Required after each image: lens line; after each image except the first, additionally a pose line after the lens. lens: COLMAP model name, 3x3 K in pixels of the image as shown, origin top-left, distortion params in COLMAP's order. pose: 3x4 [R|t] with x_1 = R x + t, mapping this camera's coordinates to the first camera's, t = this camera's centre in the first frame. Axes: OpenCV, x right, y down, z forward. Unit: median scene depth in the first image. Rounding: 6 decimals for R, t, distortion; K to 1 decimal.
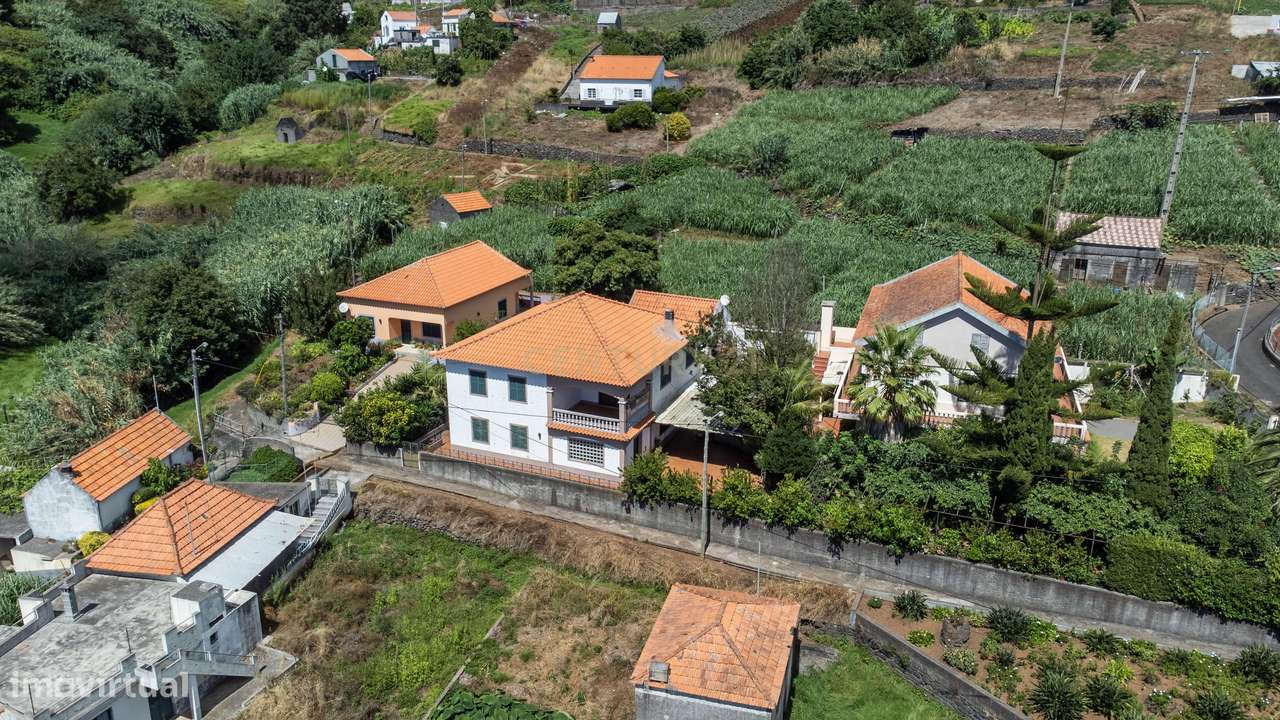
lens RADIAL K [[946.2, 0, 640.0], [0, 946.2, 360.0], [0, 0, 1]] dist [0.004957, -0.004055]
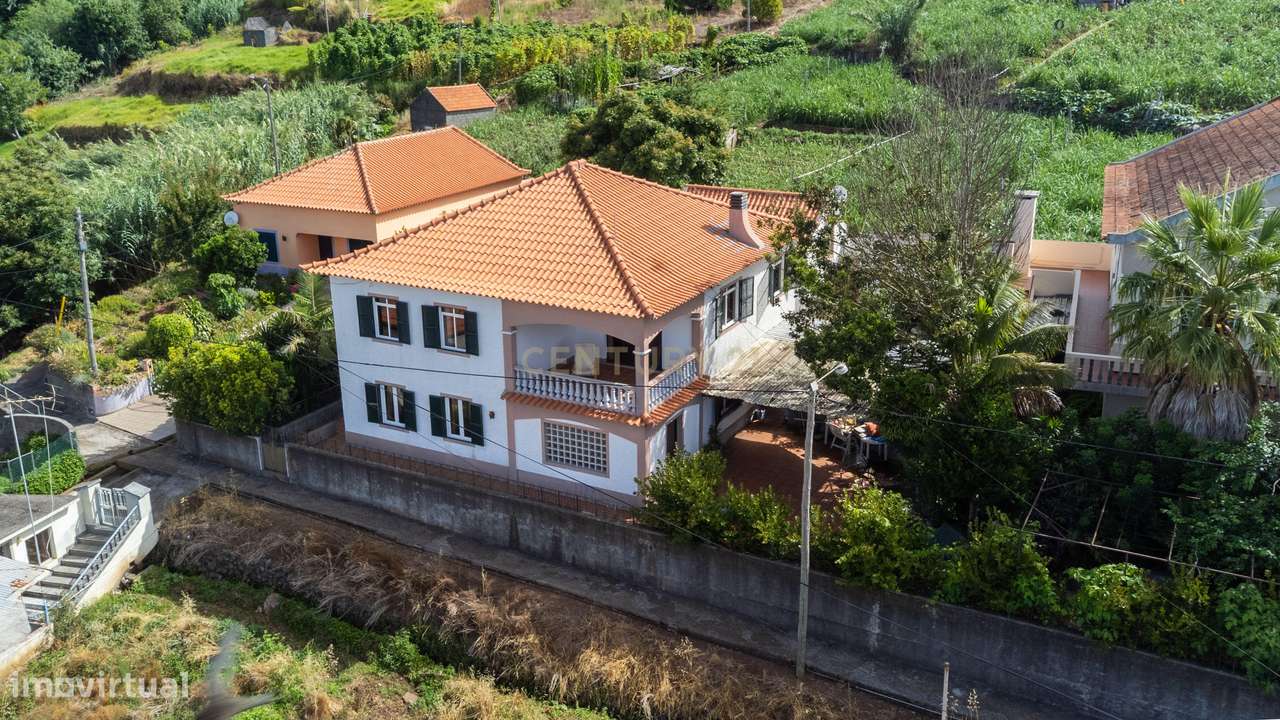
lens RADIAL K [[946.2, 0, 640.0], [0, 946.2, 360.0], [0, 0, 1]] dist [0.004957, -0.004055]
pose [[0.994580, 0.004189, -0.103895, 0.032316], [-0.004921, 0.999965, -0.006790, 0.051351], [0.103862, 0.007264, 0.994565, 0.476784]]
